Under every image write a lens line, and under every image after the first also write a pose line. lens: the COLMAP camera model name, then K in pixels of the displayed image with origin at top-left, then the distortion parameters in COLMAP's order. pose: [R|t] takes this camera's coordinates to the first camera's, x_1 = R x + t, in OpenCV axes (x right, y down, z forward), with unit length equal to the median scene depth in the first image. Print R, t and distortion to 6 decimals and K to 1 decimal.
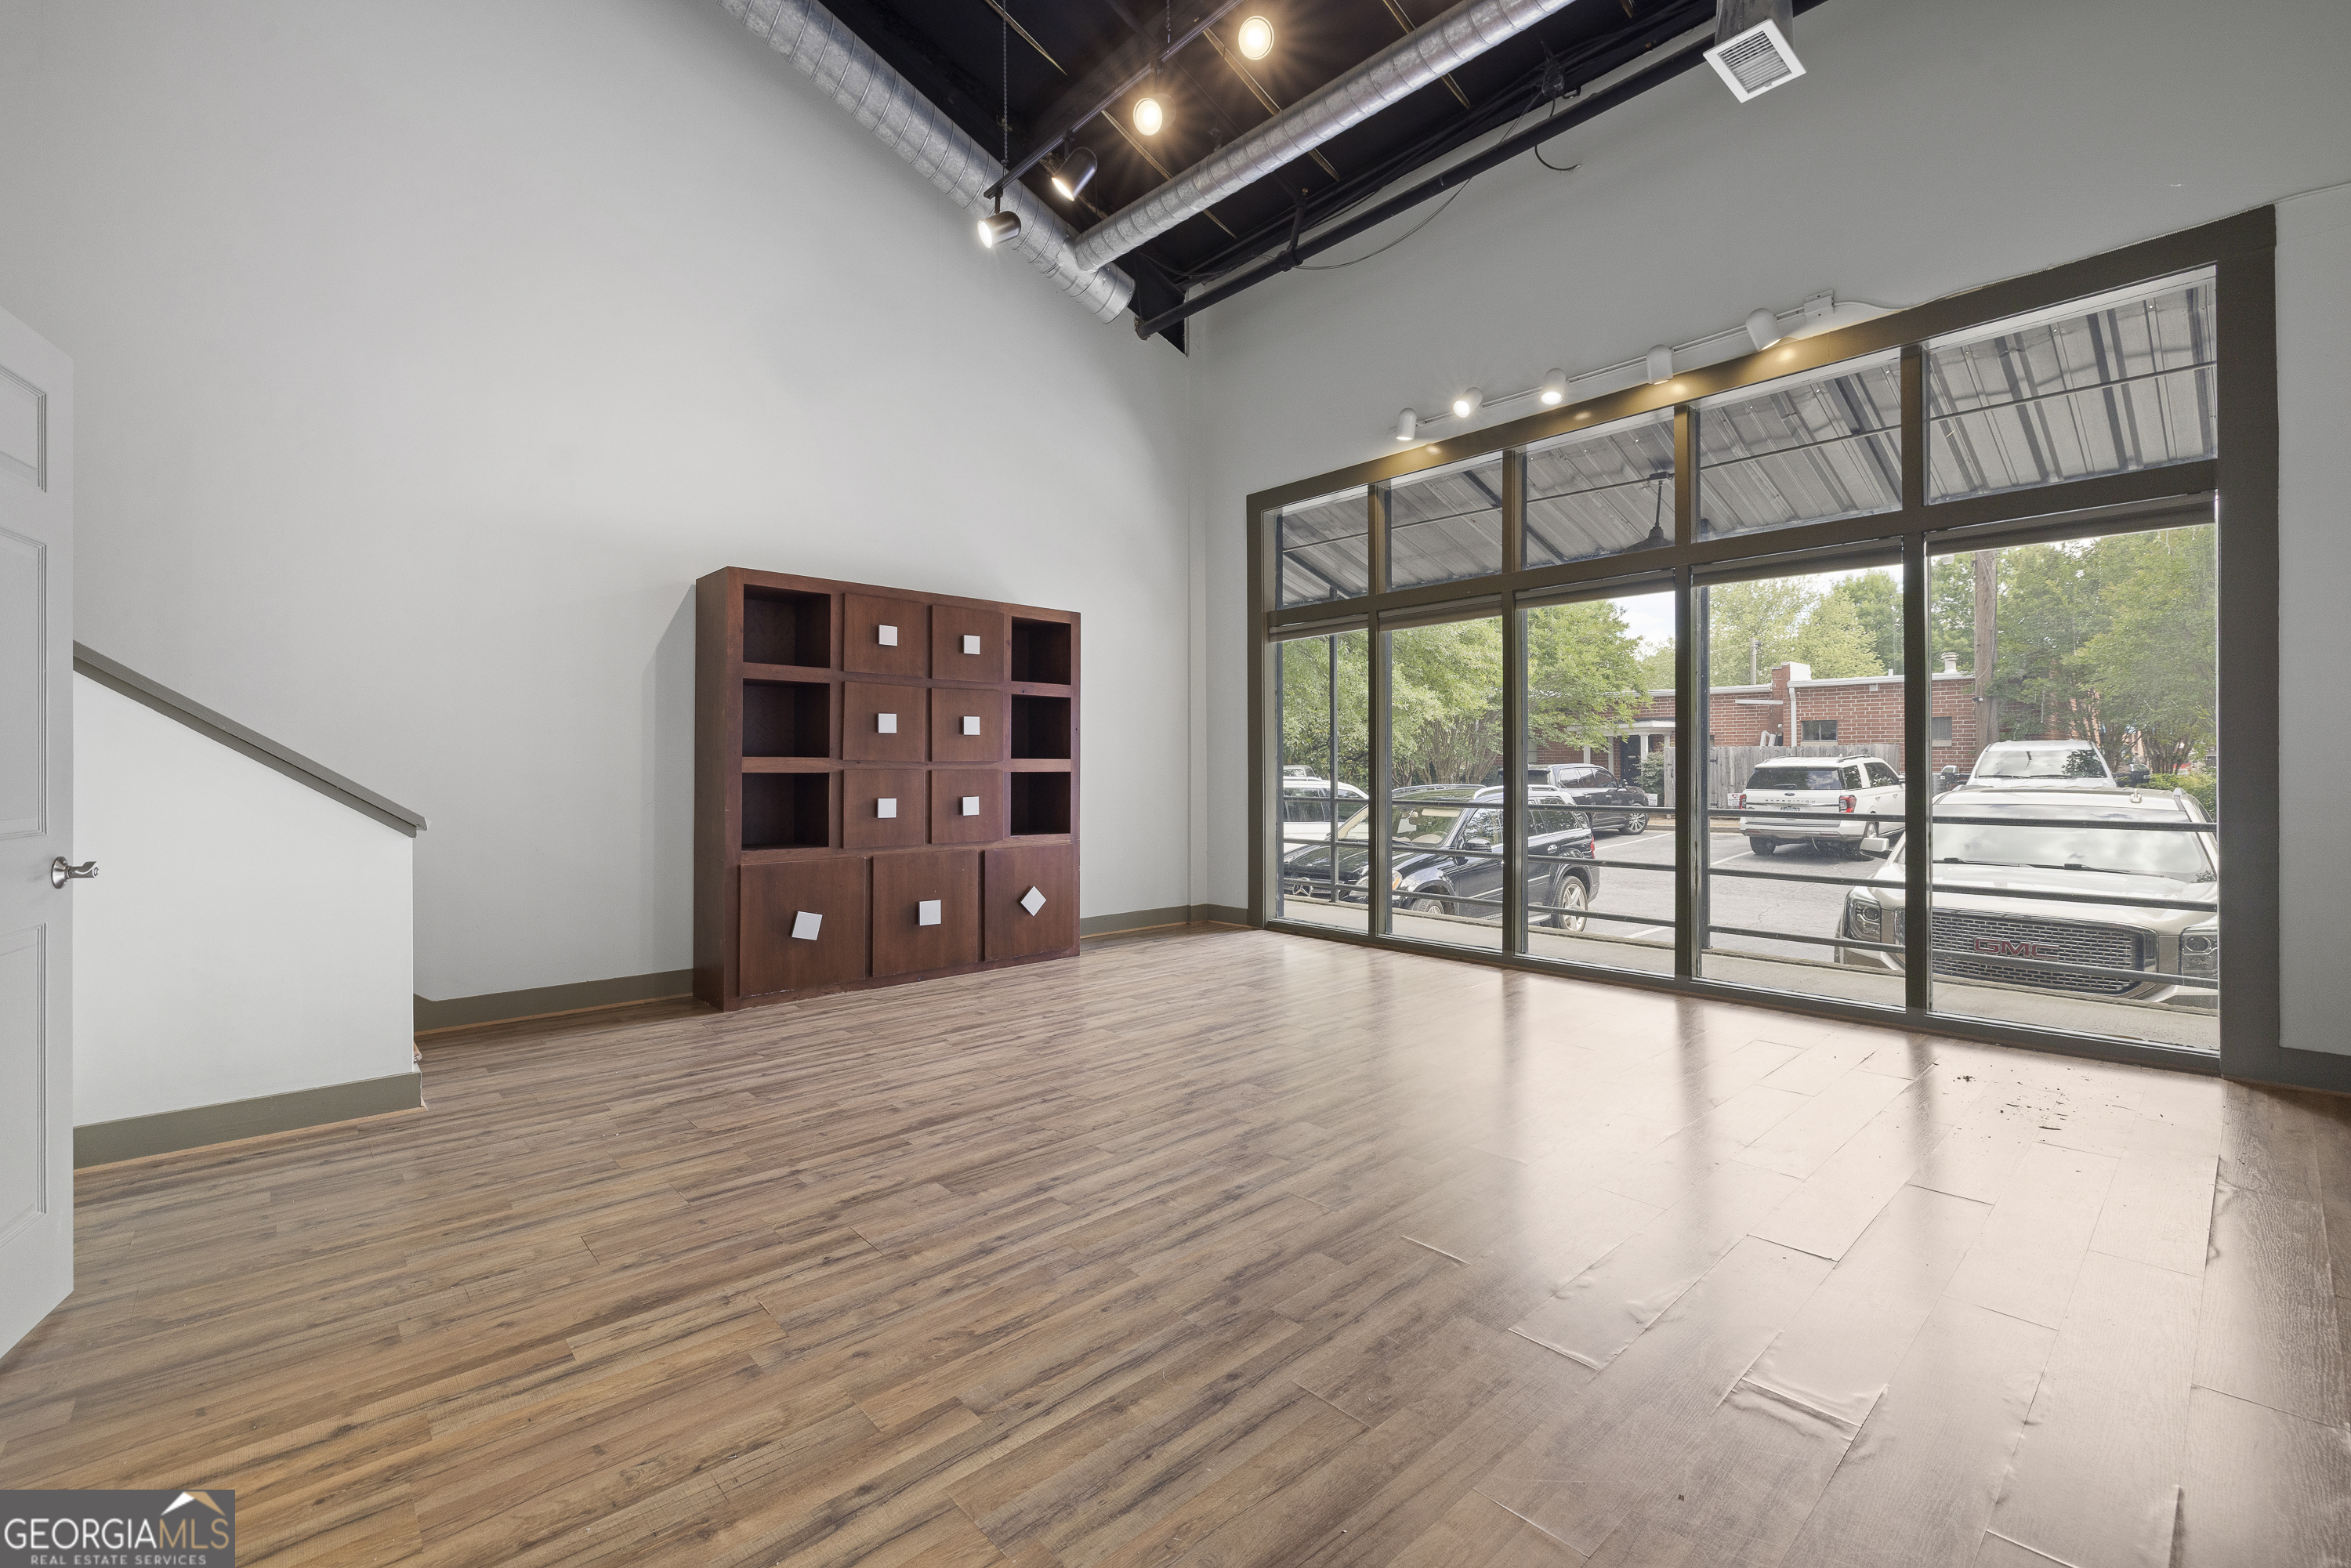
lens RADIAL K [[993.5, 0, 1158.6], [0, 993.5, 766.4], [0, 0, 1]] dist [0.000596, -0.000641]
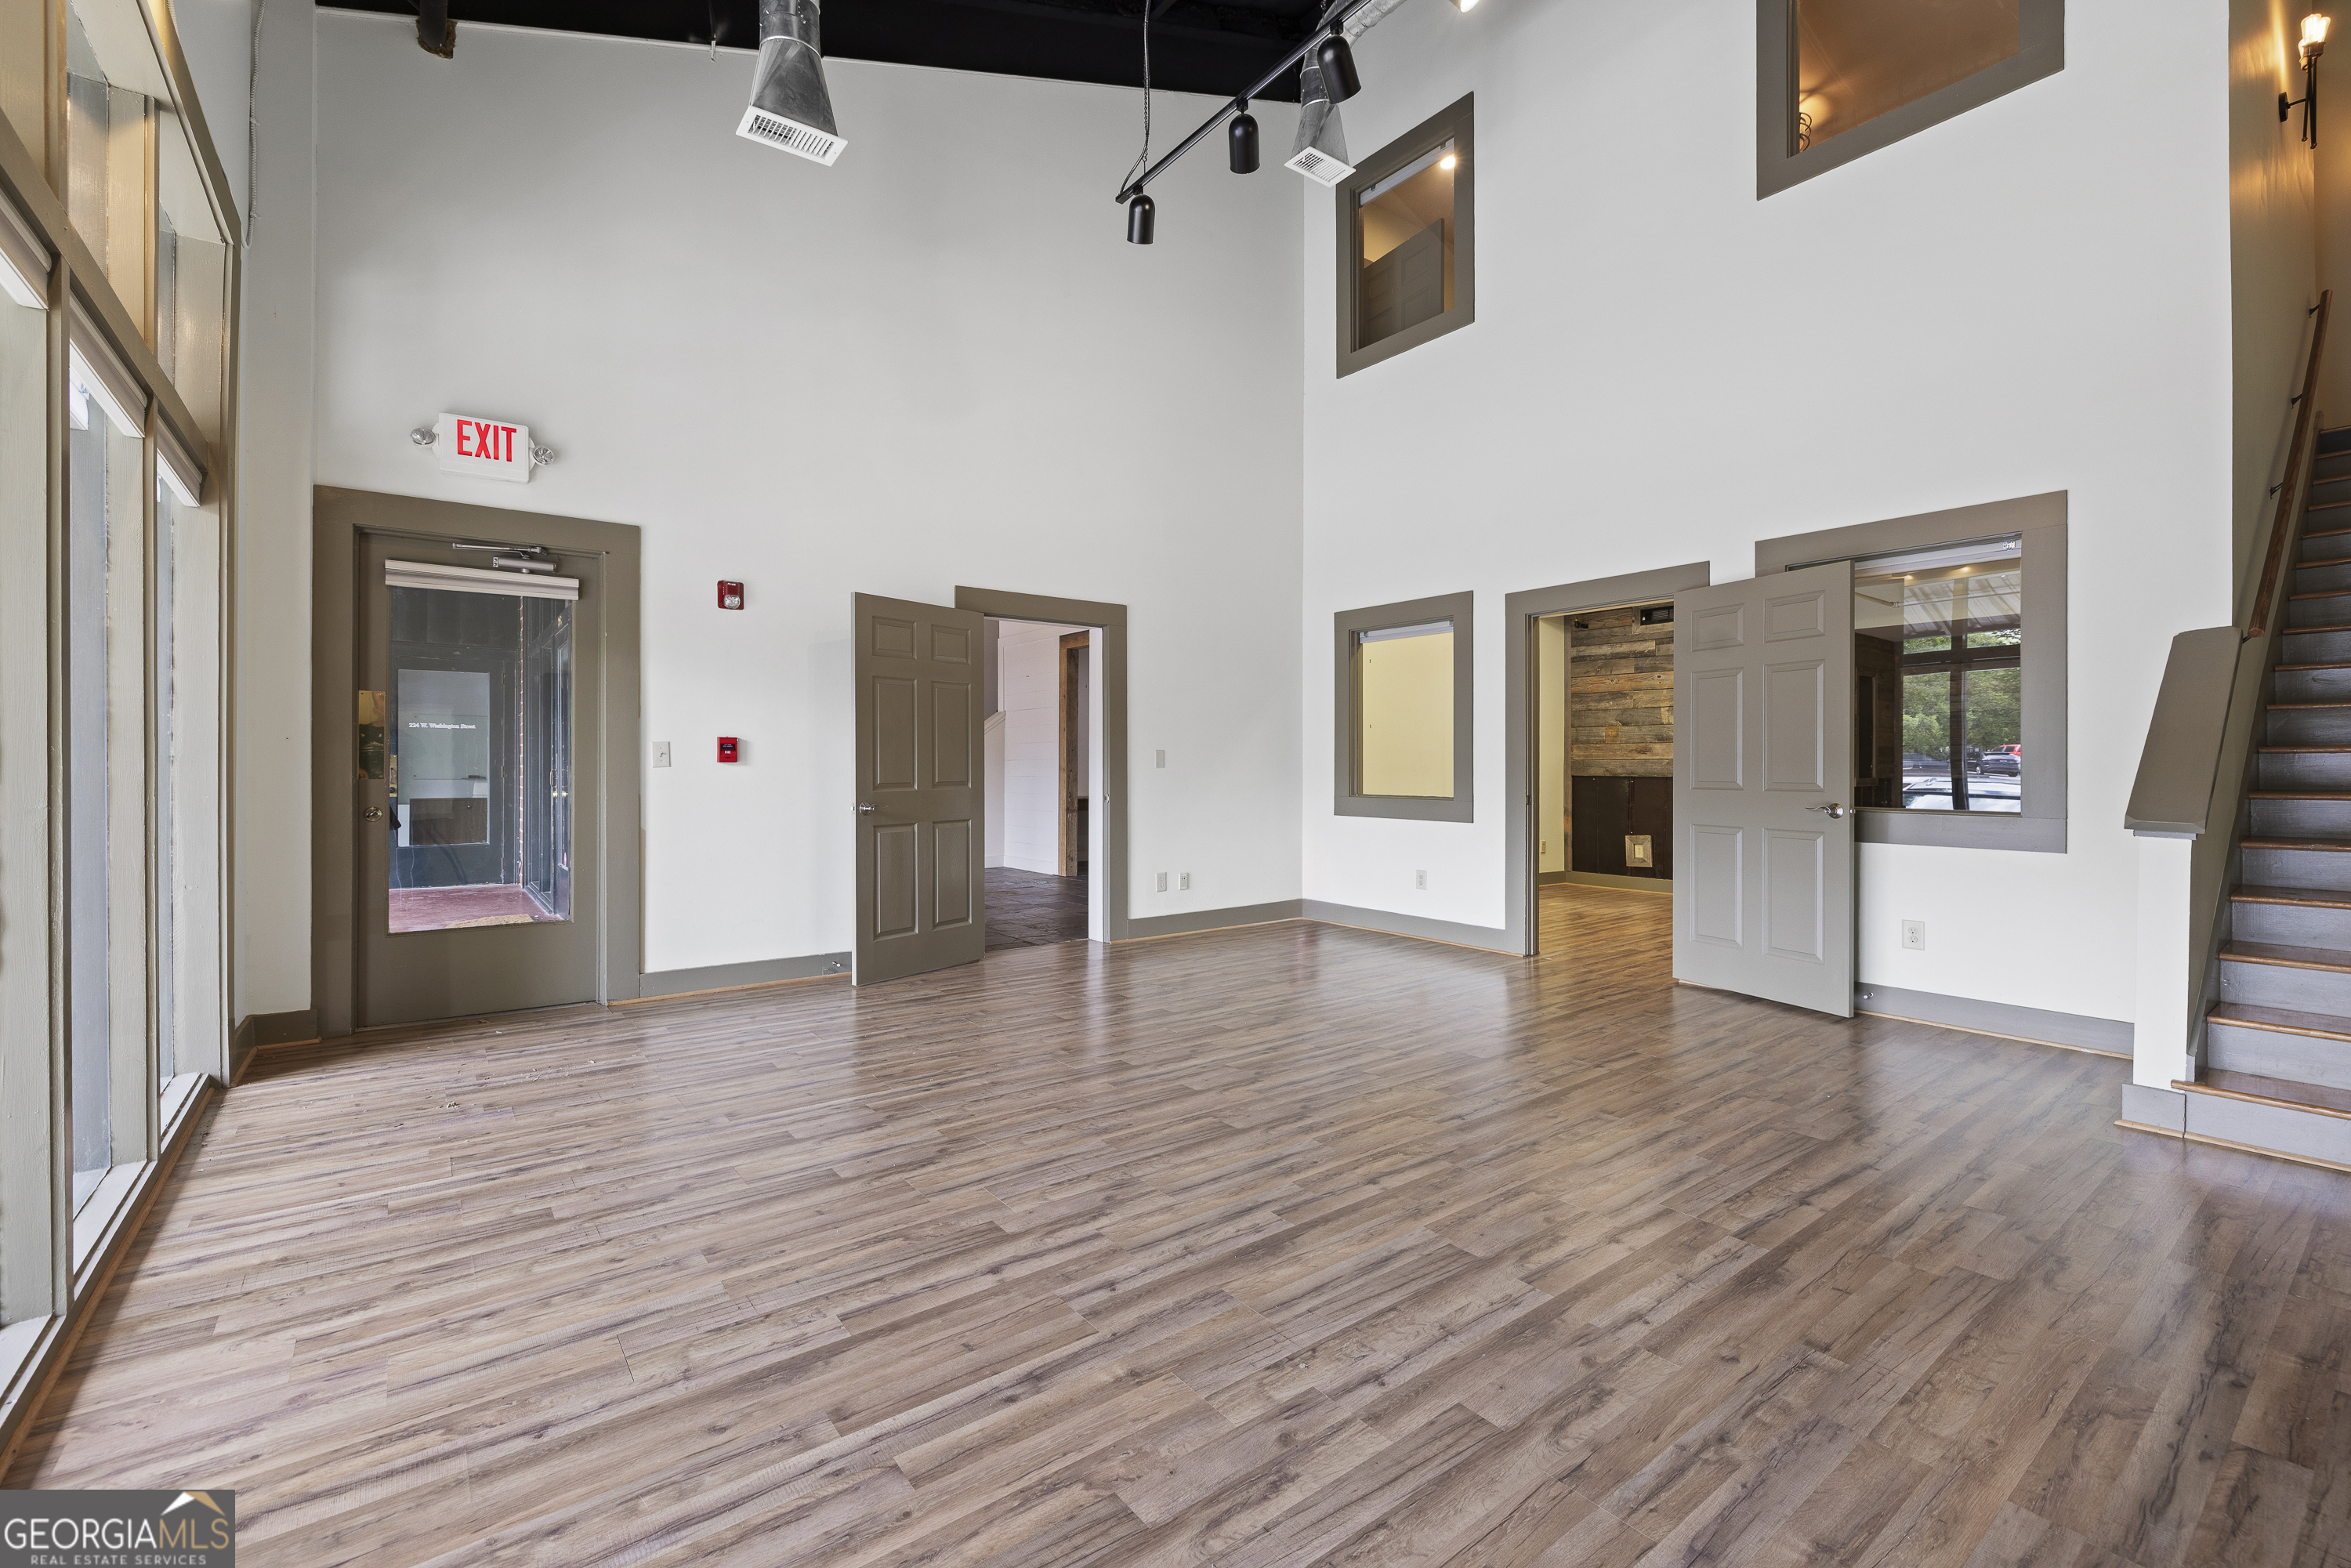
lens RADIAL K [[993.5, 0, 1170.5], [0, 993.5, 771.8], [0, 0, 1]] dist [0.000596, -0.000641]
pose [[-0.996940, -0.000732, 0.078162, 0.071452], [0.000179, 0.999932, 0.011645, -0.001071], [-0.078165, 0.011623, -0.996873, 1.648148]]
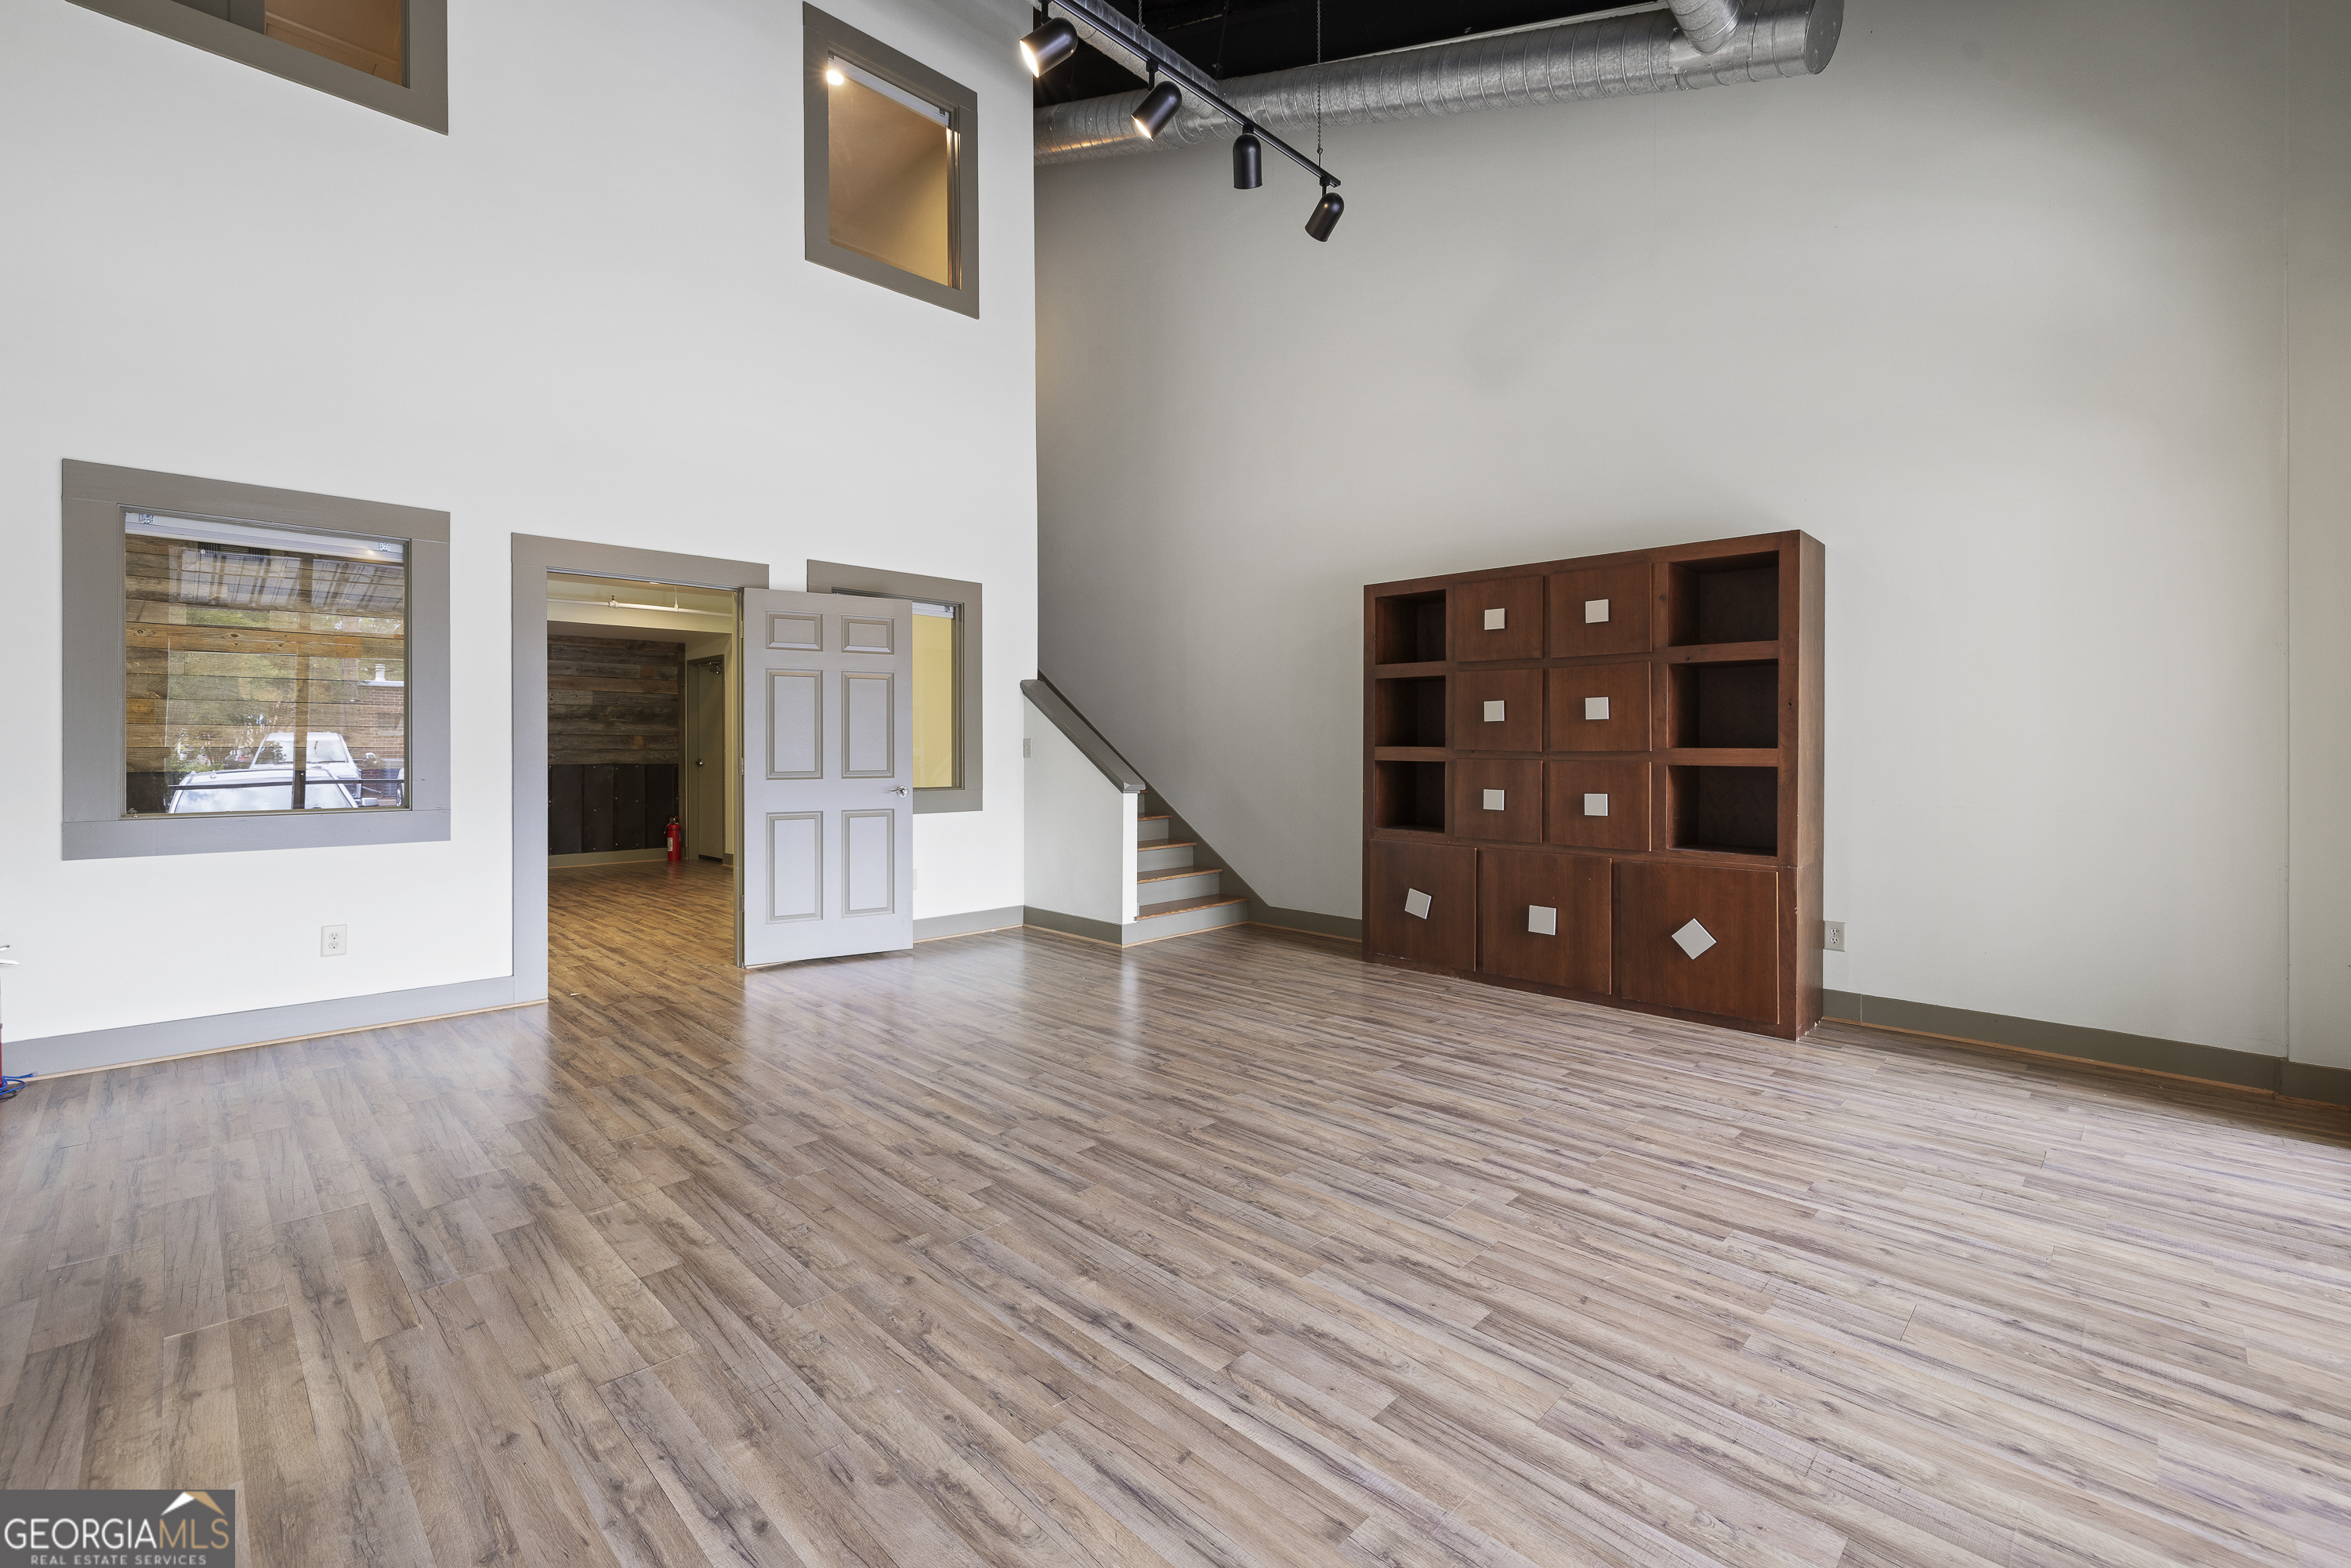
lens RADIAL K [[993.5, 0, 1157.0], [0, 993.5, 746.3], [0, 0, 1]] dist [0.000596, -0.000641]
pose [[0.043837, -0.003862, -0.999031, 0.848107], [-0.003917, 0.999984, -0.004038, -0.005483], [0.999031, 0.004090, 0.043821, 0.803497]]
